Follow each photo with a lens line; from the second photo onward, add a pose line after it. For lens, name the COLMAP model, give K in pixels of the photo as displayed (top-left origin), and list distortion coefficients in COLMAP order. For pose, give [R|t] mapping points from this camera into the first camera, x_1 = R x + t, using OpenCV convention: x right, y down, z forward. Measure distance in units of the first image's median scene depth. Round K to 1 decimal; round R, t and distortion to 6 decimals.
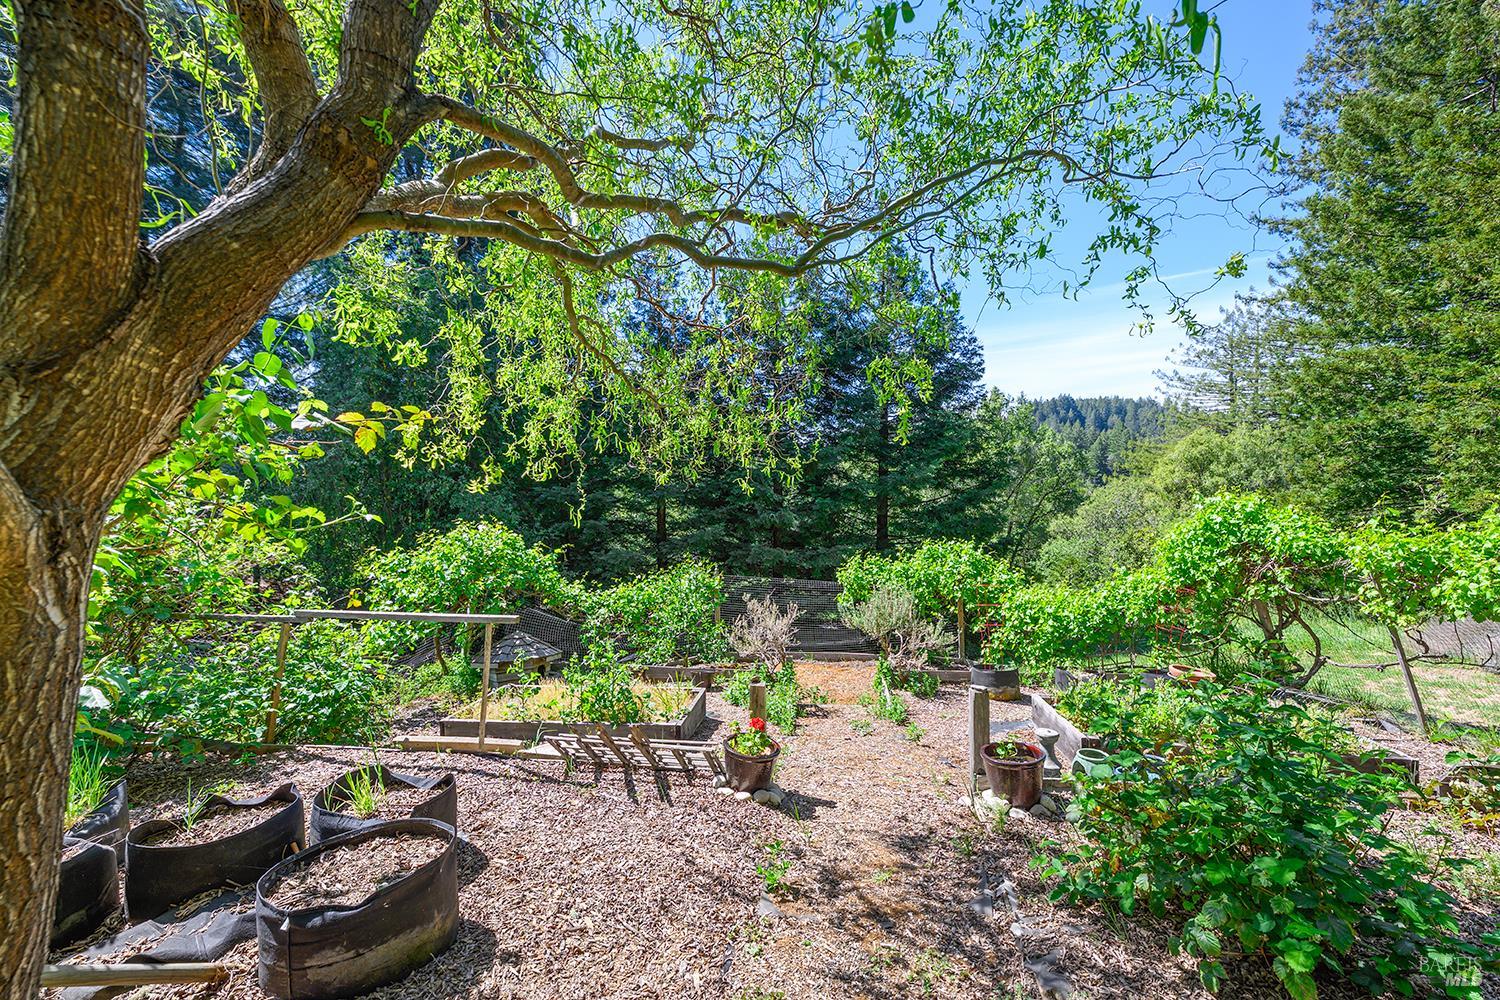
lens RADIAL K [[621.5, 0, 750.6], [0, 621.5, 500.5], [0, 0, 1]] dist [0.001897, -0.000474]
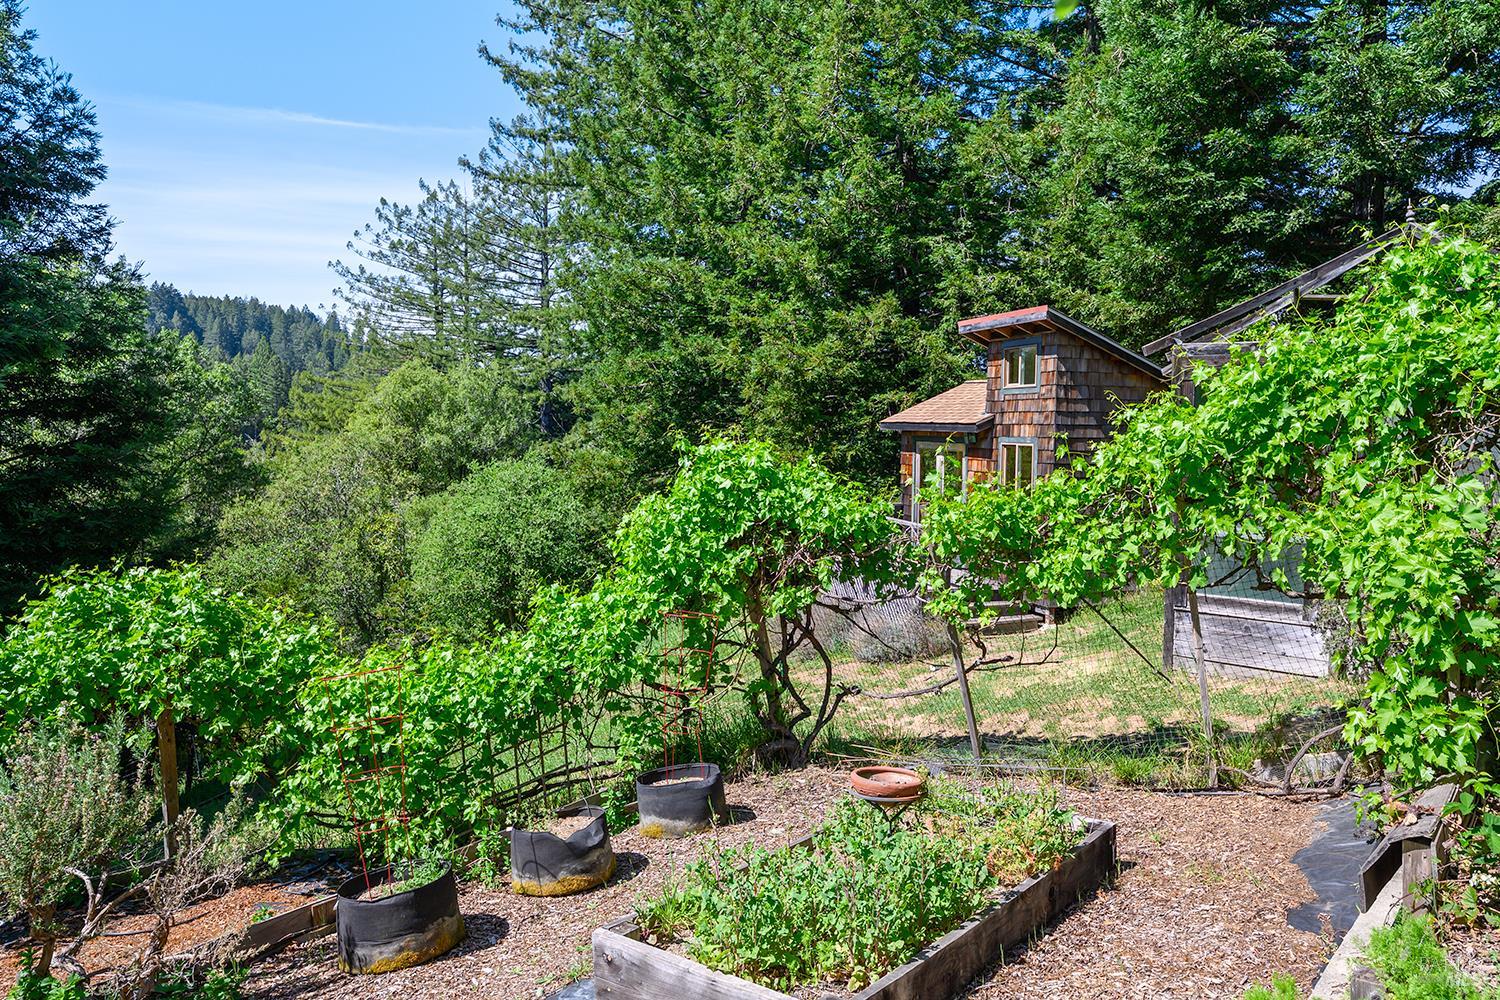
lens RADIAL K [[1004.4, 0, 748.2], [0, 1004.4, 506.9], [0, 0, 1]] dist [-0.002823, 0.011341]
pose [[0.505242, -0.043362, 0.861888, -0.017393], [0.020987, 0.999059, 0.037961, 0.009876], [-0.862723, -0.001091, 0.505676, 0.295872]]
